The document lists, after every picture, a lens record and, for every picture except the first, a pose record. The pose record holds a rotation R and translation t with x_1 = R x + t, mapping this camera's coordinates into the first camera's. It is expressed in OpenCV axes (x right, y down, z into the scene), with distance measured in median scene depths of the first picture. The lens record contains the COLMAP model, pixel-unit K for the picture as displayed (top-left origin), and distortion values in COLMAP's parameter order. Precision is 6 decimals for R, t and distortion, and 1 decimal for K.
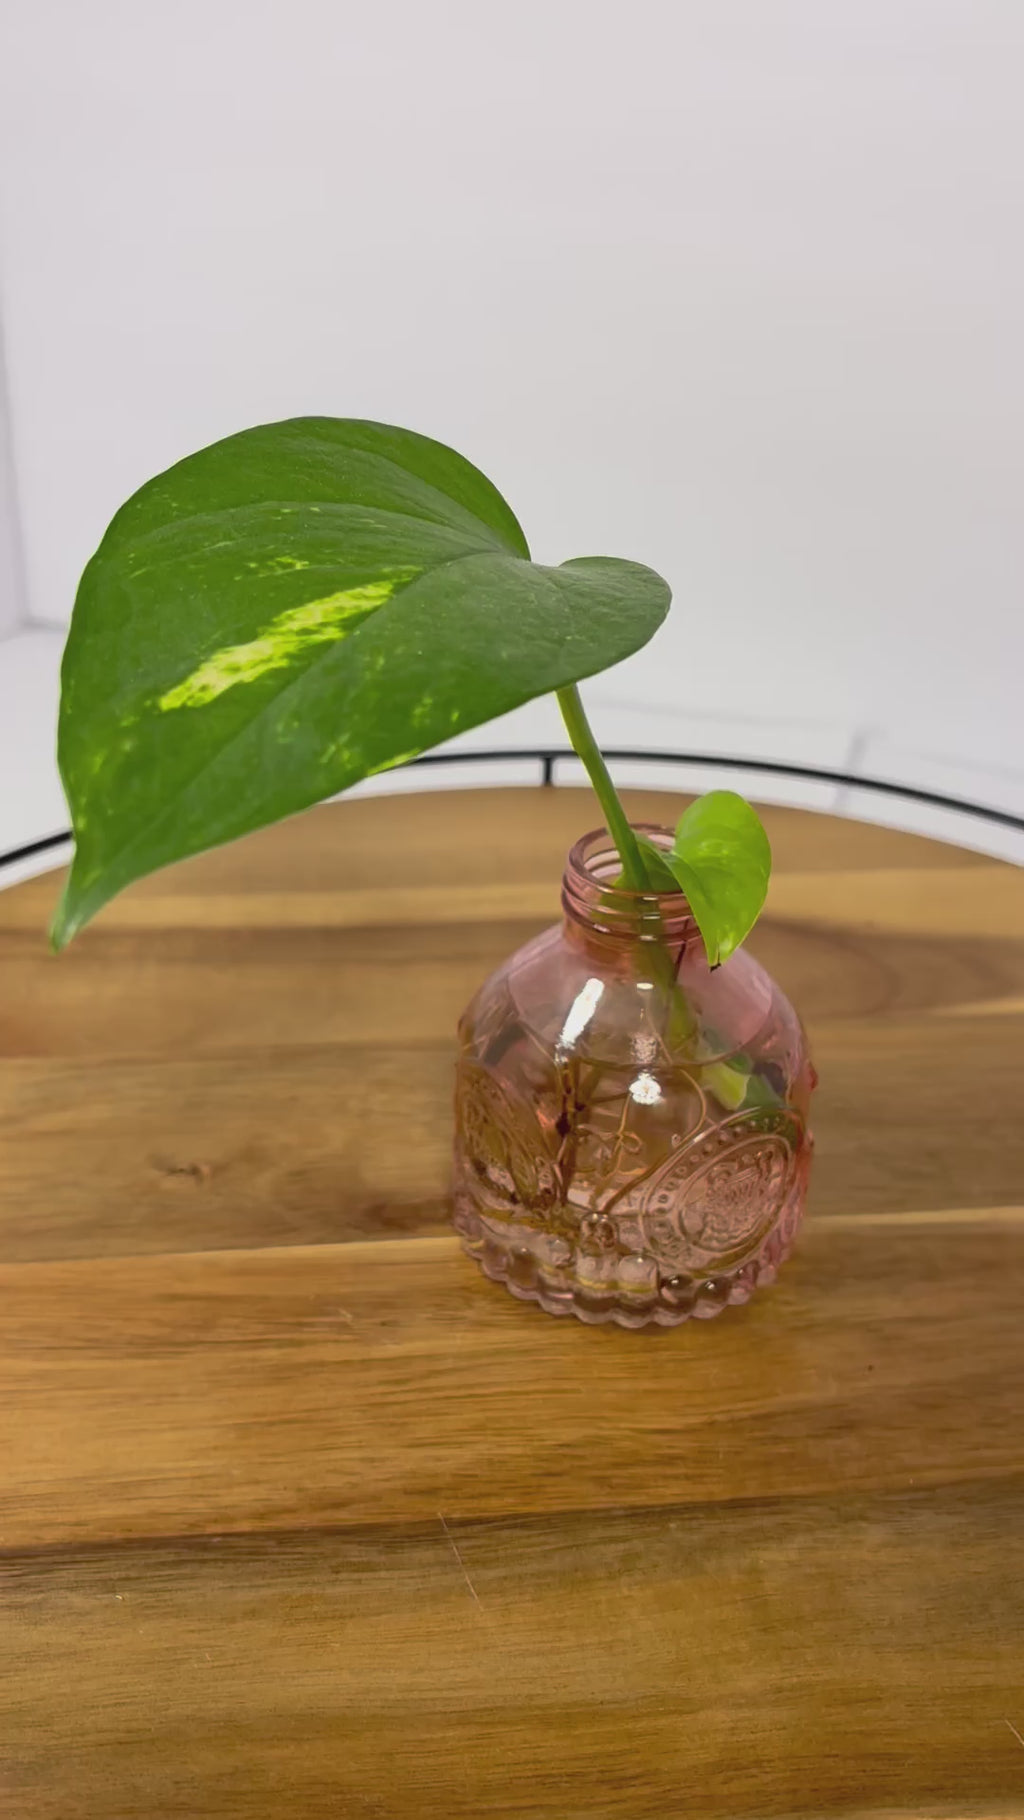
lens RADIAL K [[1709.0, 0, 512.0], [0, 1709.0, 923.9], [0, 0, 1]] dist [0.100778, -0.429185]
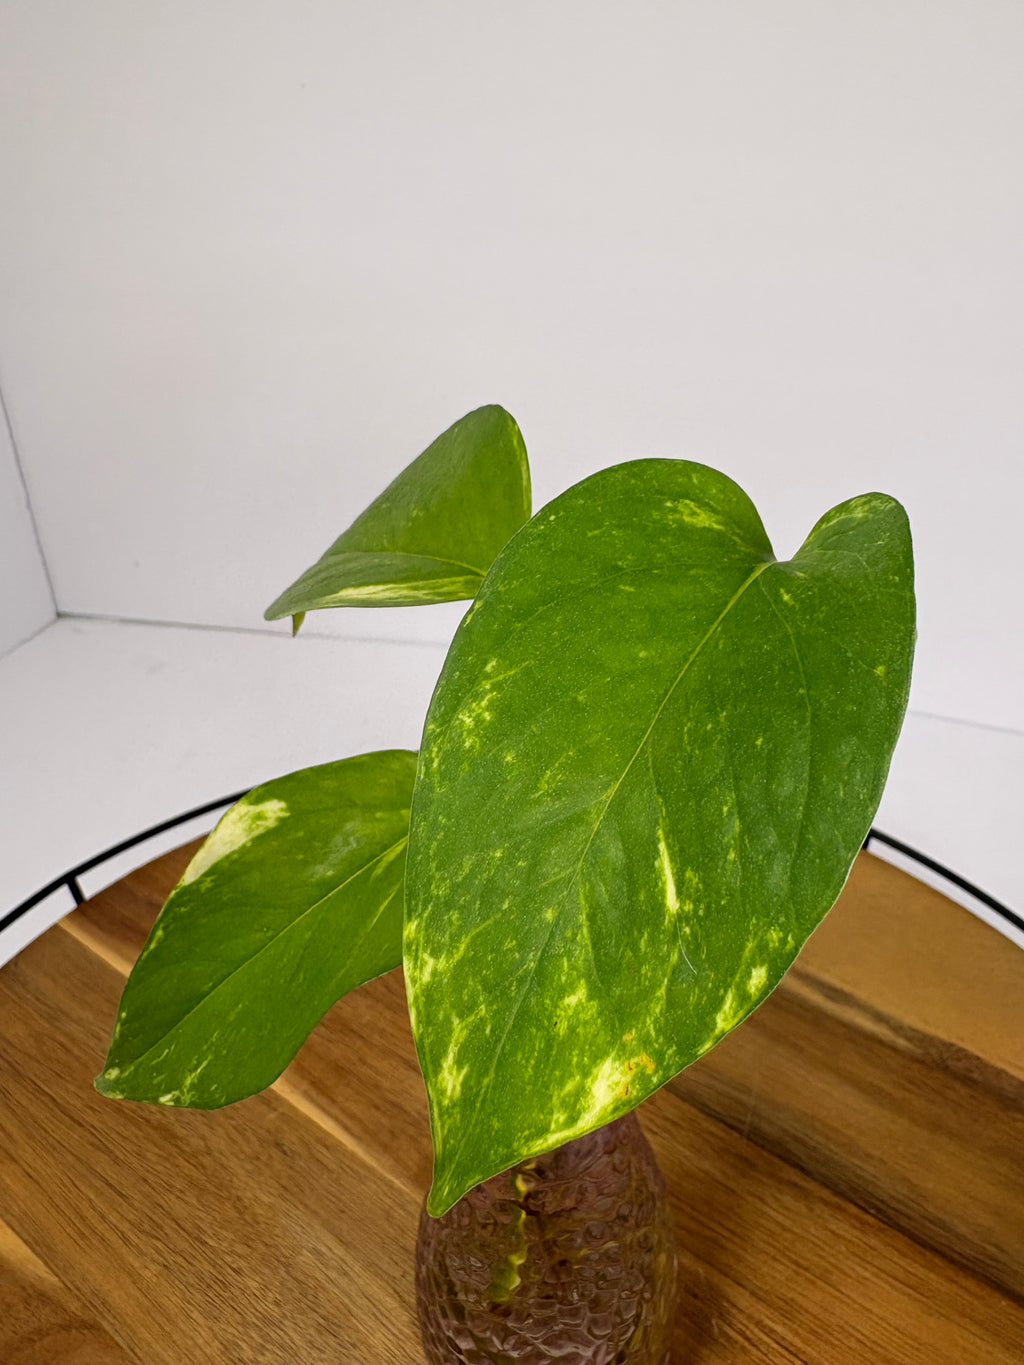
lens RADIAL K [[1062.8, 0, 517.8], [0, 1062.8, 591.1], [0, 0, 1]] dist [-0.001758, -0.002837]
pose [[-0.753010, -0.351019, 0.556563, -0.266386], [0.338497, 0.518684, 0.785103, -0.846540], [-0.564266, 0.779585, -0.271755, 0.972366]]
